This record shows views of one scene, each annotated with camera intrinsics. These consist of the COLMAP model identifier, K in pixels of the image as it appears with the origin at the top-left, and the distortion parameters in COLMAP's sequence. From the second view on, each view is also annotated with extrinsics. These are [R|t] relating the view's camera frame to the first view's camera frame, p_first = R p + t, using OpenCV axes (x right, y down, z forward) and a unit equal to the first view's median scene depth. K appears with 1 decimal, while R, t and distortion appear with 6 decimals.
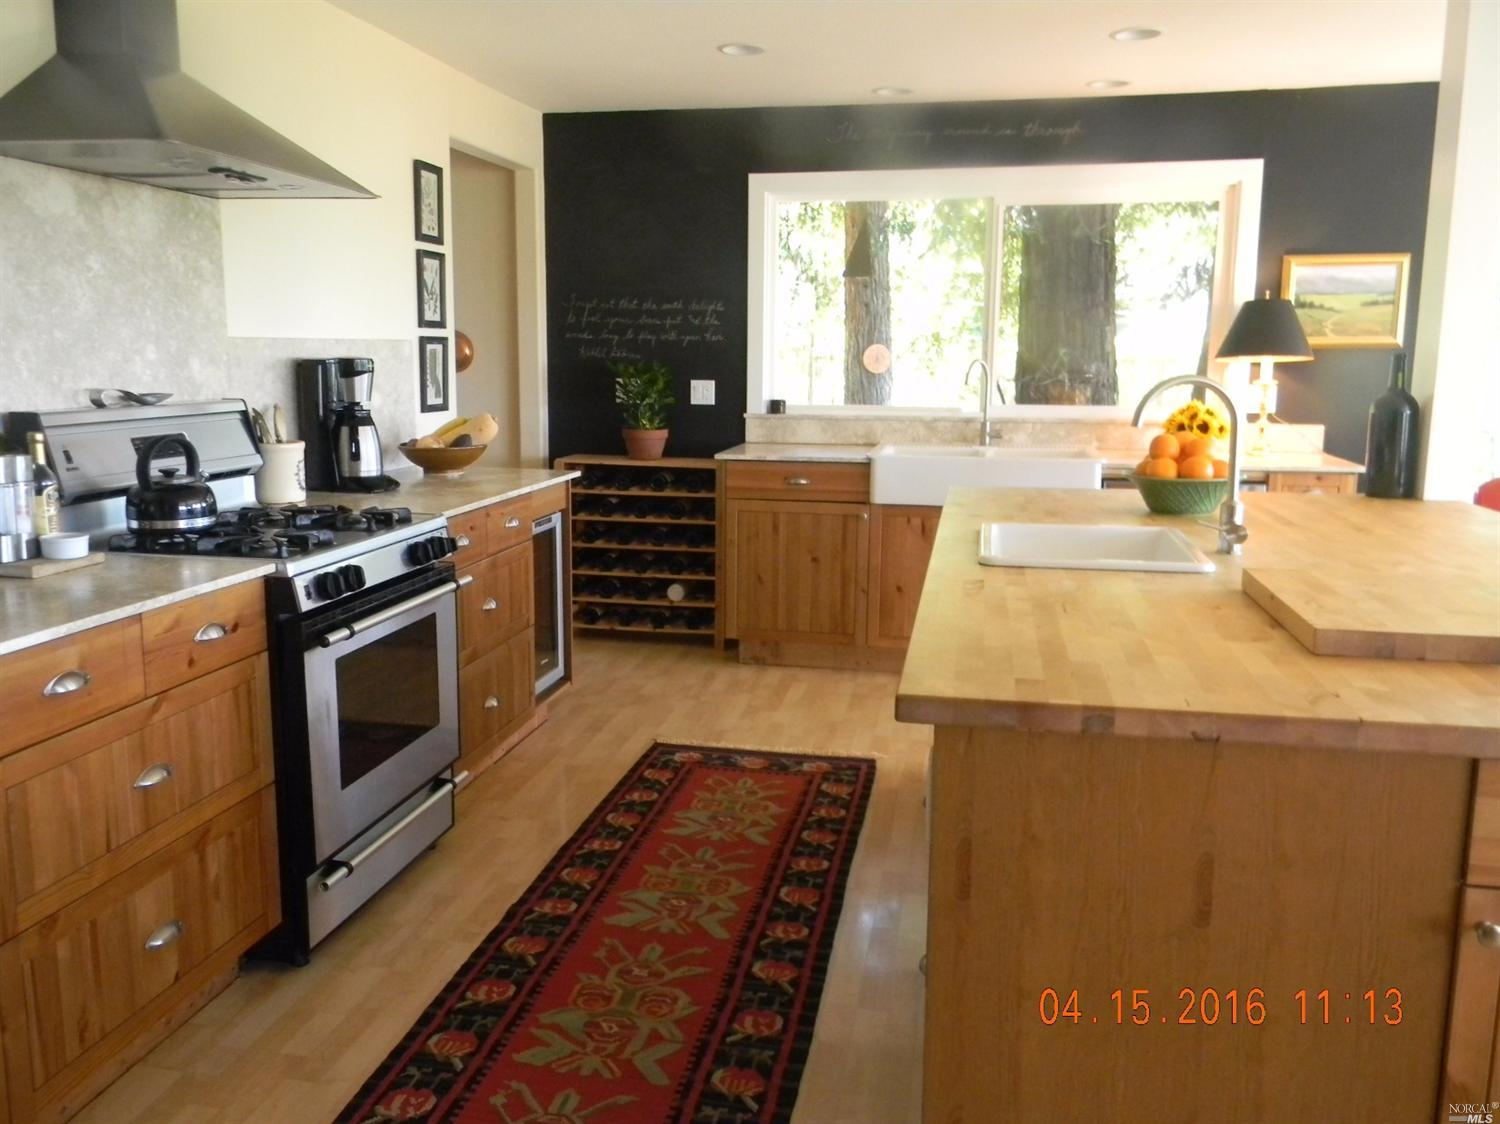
lens RADIAL K [[1228.2, 0, 729.5], [0, 1228.2, 562.1], [0, 0, 1]] dist [0.021205, -0.007844]
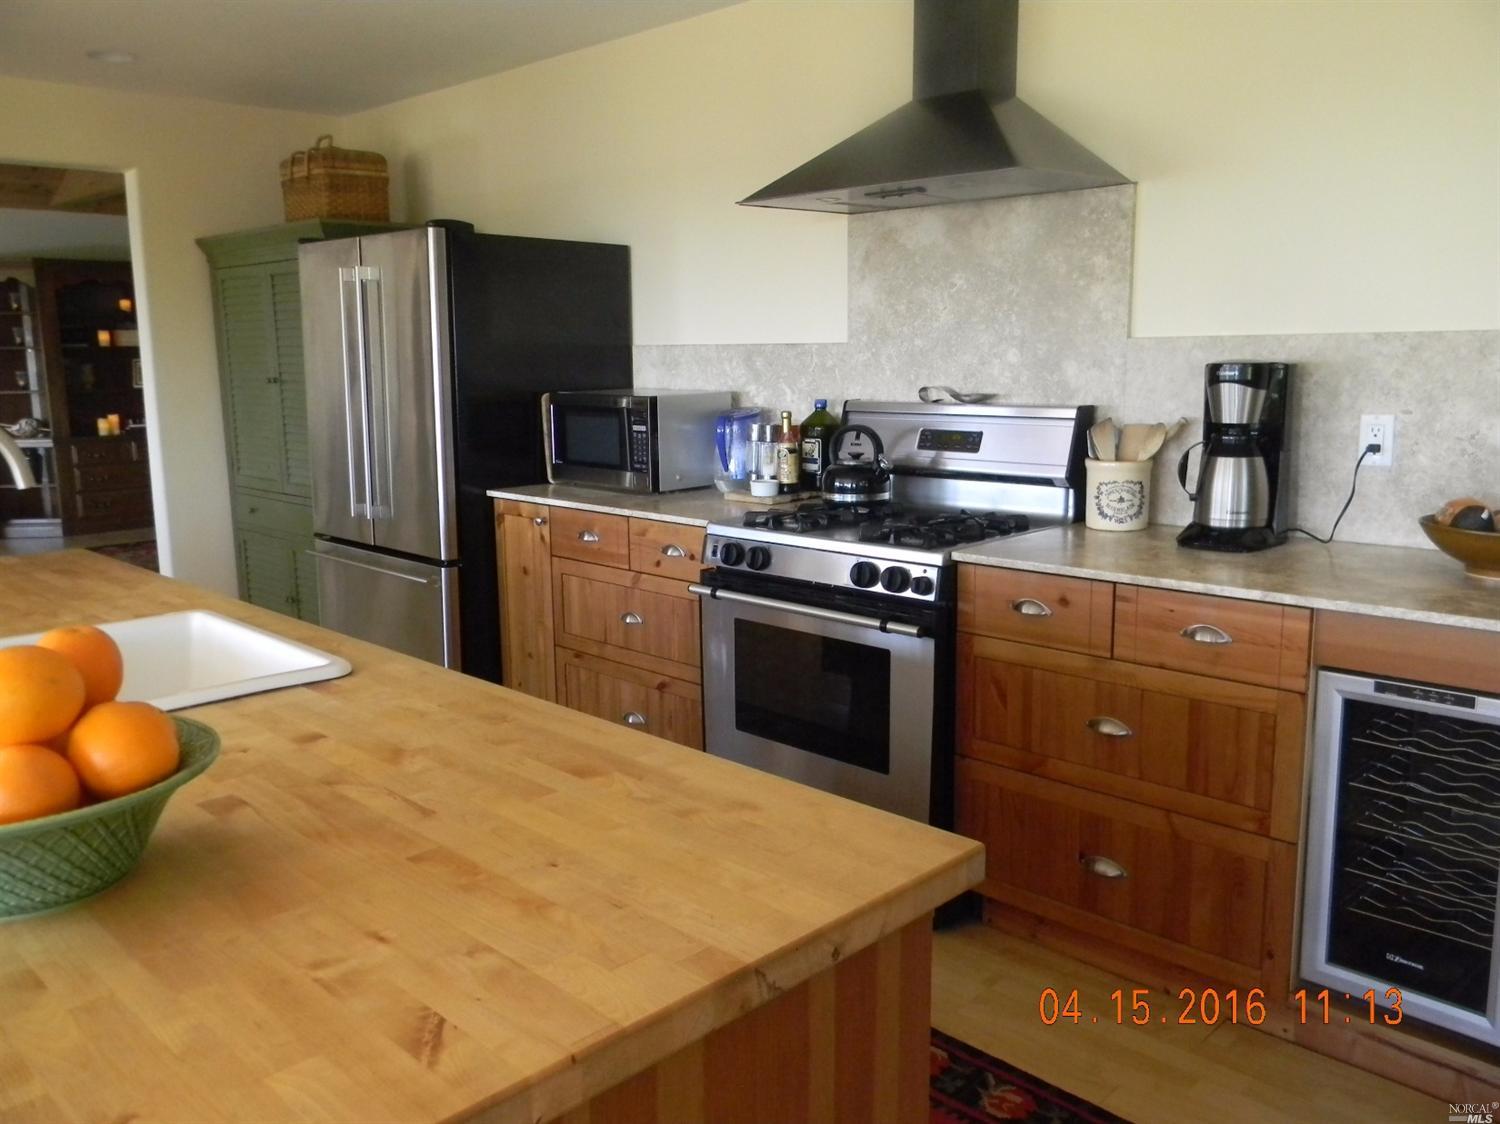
lens RADIAL K [[1228.2, 0, 729.5], [0, 1228.2, 562.1], [0, 0, 1]] dist [0.021205, -0.007844]
pose [[-0.553104, 0.140885, -0.821113, 0.584601], [-0.136240, 0.957034, 0.255978, -0.248288], [0.821897, 0.253451, -0.510145, 1.445966]]
